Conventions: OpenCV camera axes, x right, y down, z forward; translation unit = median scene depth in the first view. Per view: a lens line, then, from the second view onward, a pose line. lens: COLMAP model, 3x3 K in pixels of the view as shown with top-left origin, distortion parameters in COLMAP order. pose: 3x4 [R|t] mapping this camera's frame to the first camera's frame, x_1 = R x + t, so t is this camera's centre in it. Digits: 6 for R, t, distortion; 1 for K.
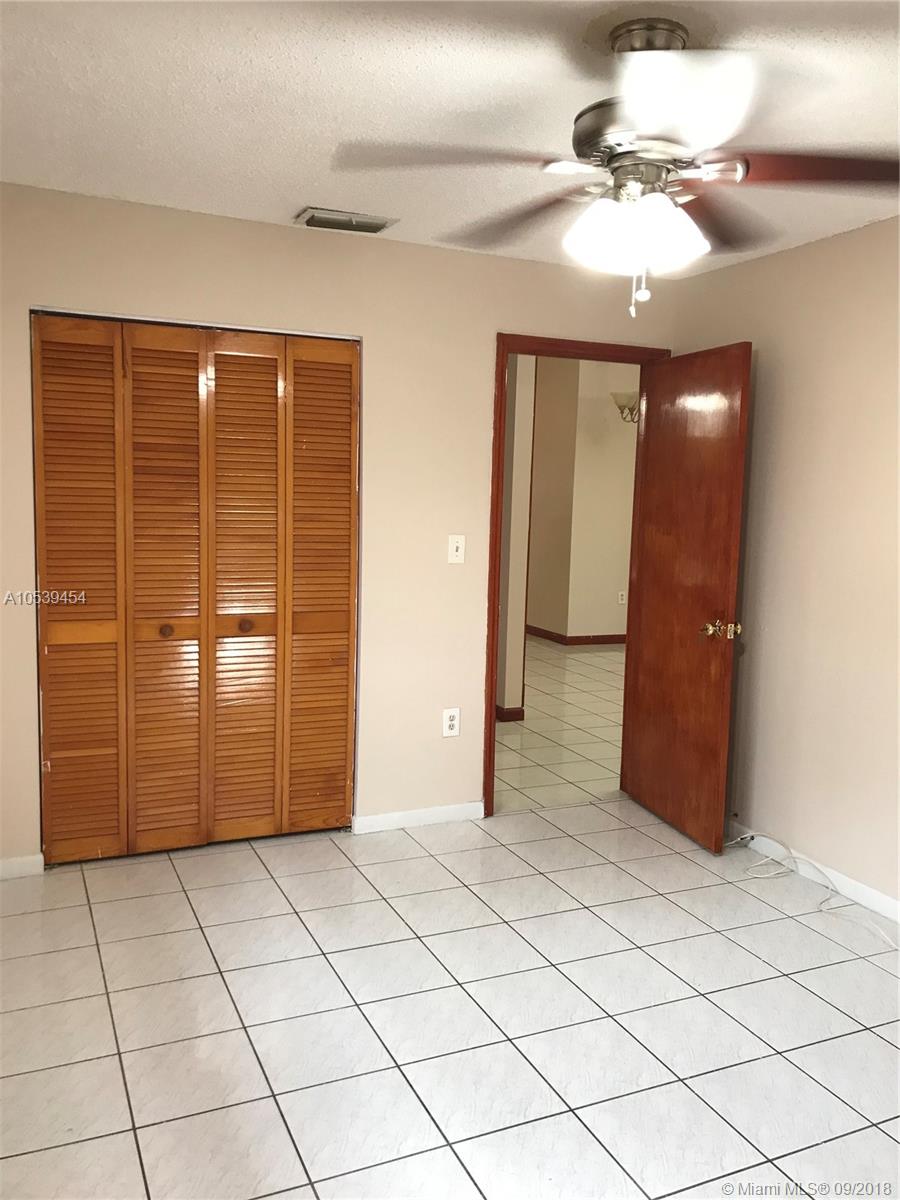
lens RADIAL K [[999.1, 0, 450.9], [0, 999.1, 600.1], [0, 0, 1]] dist [0.059017, -0.079970]
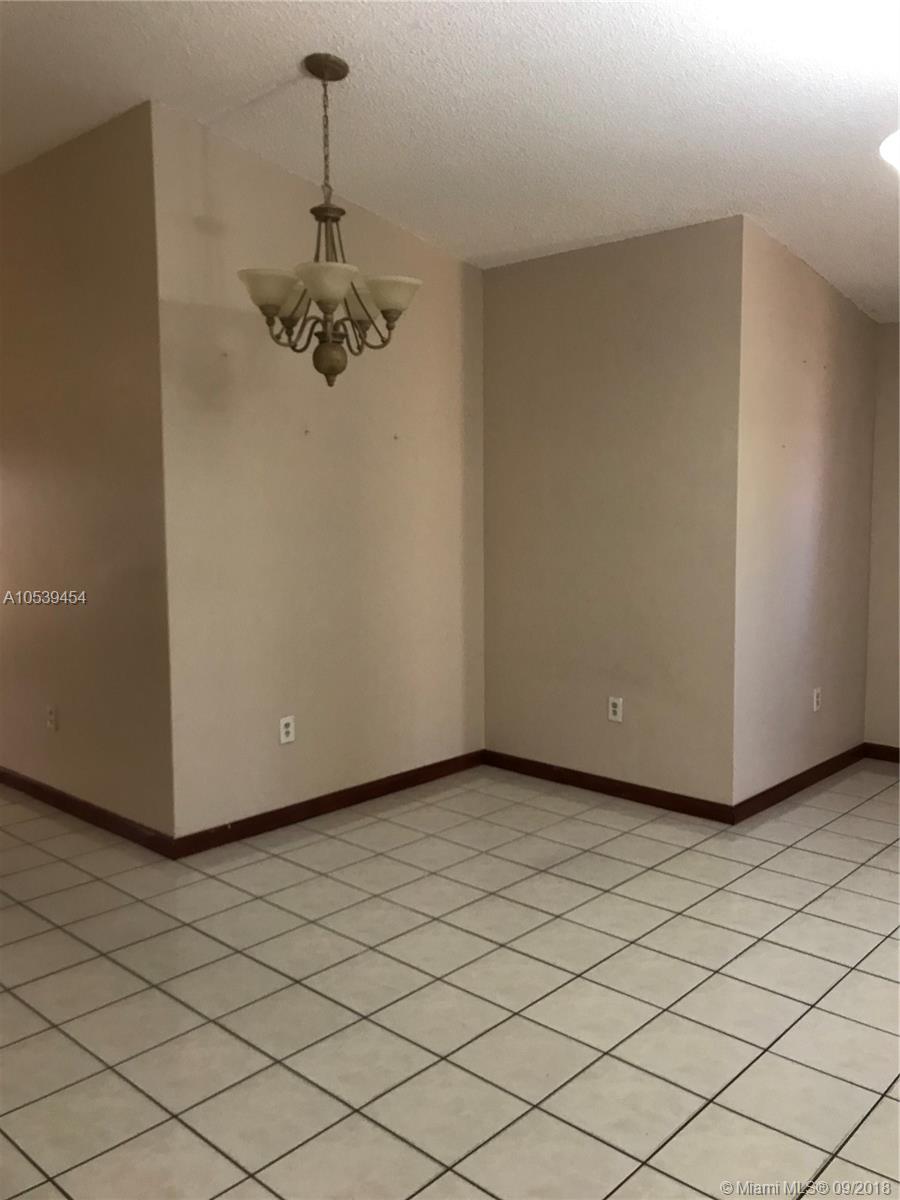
lens RADIAL K [[999.1, 0, 450.9], [0, 999.1, 597.2], [0, 0, 1]] dist [0.059017, -0.079970]
pose [[0.920125, -0.069067, 0.385486, 0.068692], [0.077464, 0.996975, -0.006273, -0.062627], [-0.383887, 0.035634, 0.922692, 0.575603]]
